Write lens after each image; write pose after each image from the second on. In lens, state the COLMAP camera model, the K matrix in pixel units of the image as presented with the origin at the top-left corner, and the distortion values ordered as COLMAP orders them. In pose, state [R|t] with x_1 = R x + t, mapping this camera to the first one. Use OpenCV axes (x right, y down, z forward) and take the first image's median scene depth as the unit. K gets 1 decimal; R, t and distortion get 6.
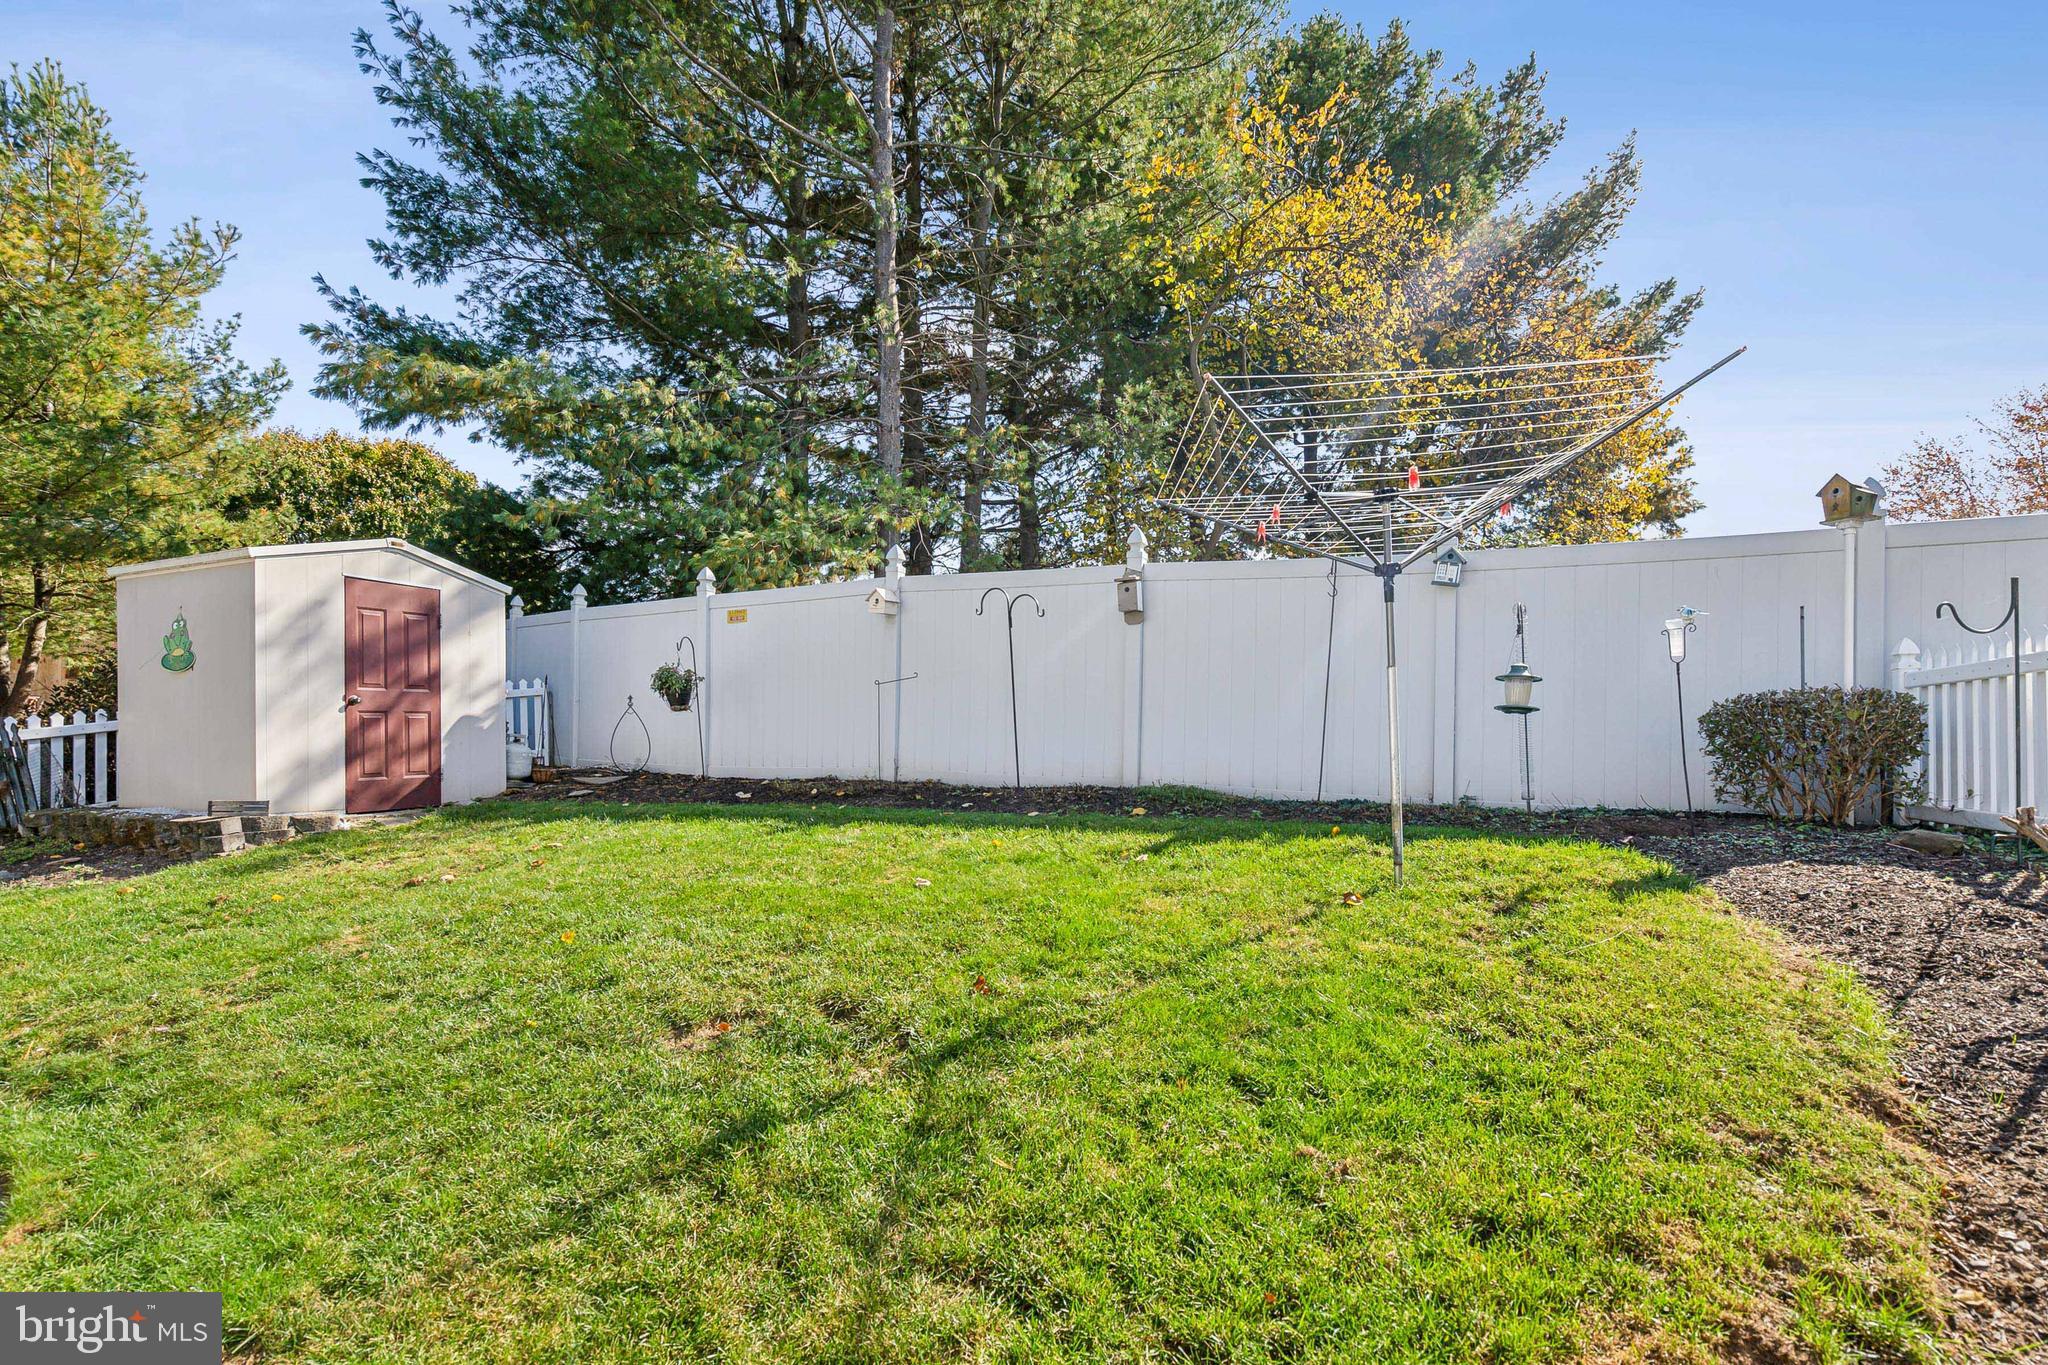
lens RADIAL K [[1006.1, 0, 998.6], [0, 1006.1, 742.4], [0, 0, 1]] dist [0.002432, 0.000346]
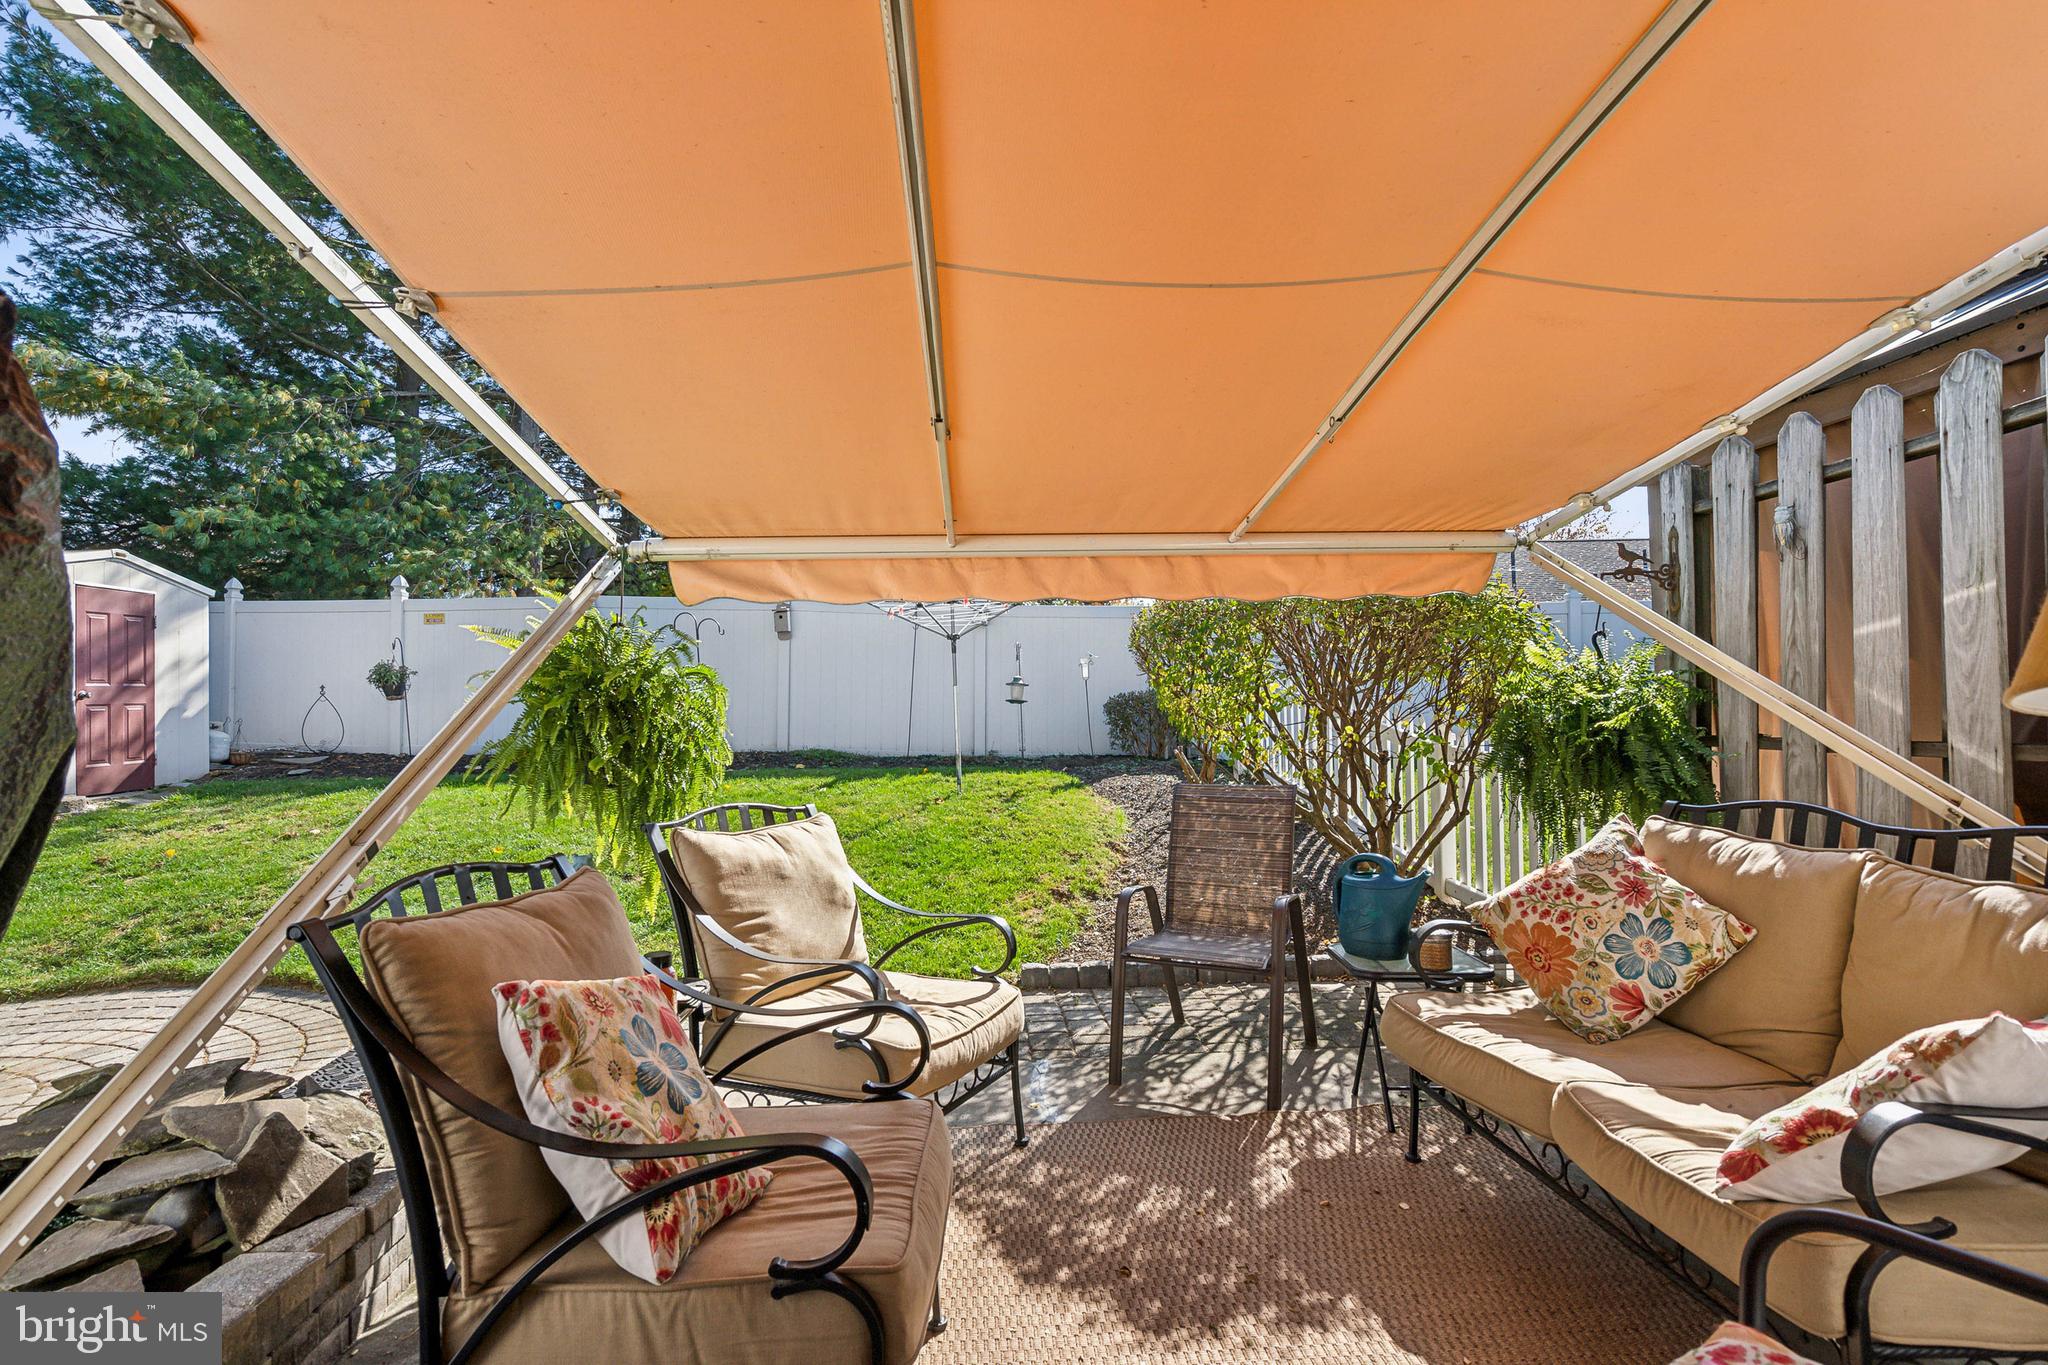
lens RADIAL K [[950.3, 0, 1022.8], [0, 950.3, 703.7], [0, 0, 1]] dist [0.001285, 0.000144]
pose [[0.895668, -0.007906, 0.444653, -0.227129], [0.011475, 0.999920, -0.005334, -0.018599], [-0.444575, 0.009880, 0.895687, -0.517838]]
